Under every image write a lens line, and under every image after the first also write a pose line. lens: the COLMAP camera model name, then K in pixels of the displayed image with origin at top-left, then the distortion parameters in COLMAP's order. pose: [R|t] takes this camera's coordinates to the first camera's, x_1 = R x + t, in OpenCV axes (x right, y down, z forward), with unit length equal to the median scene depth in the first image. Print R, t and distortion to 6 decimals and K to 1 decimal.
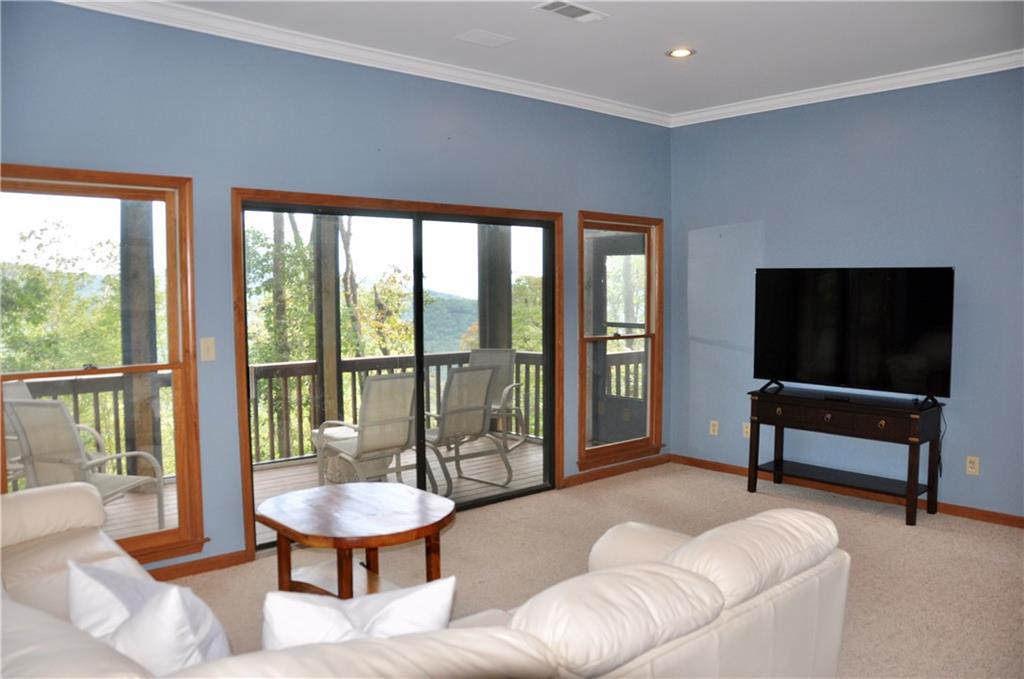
lens RADIAL K [[804.9, 0, 512.0], [0, 804.9, 339.5], [0, 0, 1]] dist [-0.113790, 0.007125]
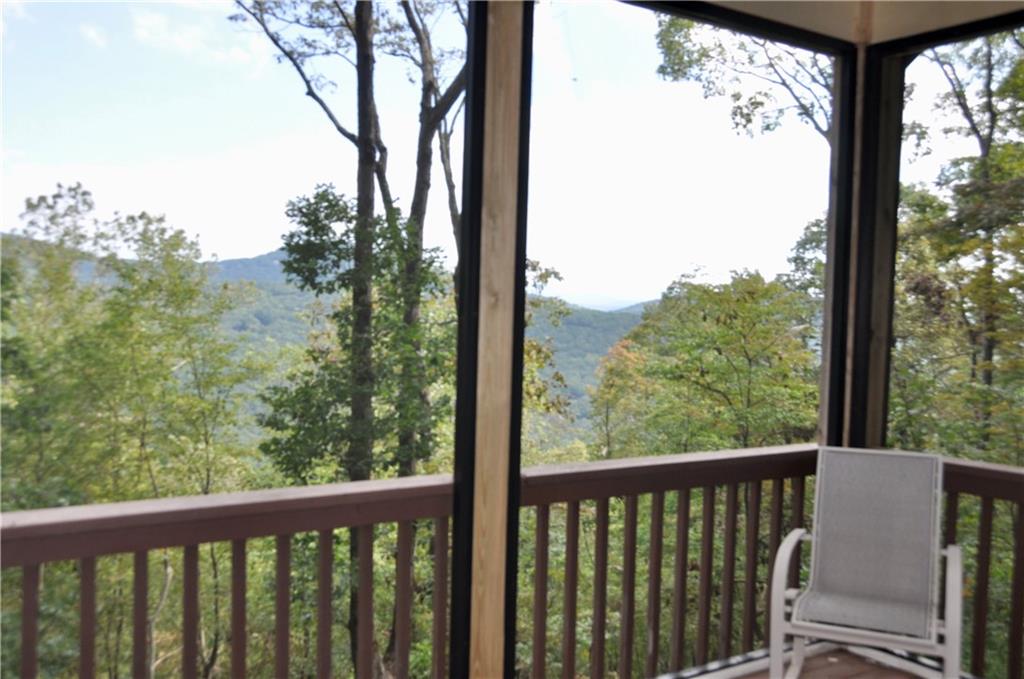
lens RADIAL K [[990.0, 0, 528.4], [0, 990.0, 336.5], [0, 0, 1]] dist [-0.000617, 0.001613]
pose [[0.992320, 0.043420, -0.115827, -0.060423], [-0.046191, 0.998704, -0.021350, -0.010681], [0.114750, 0.026536, 0.993040, 0.207311]]
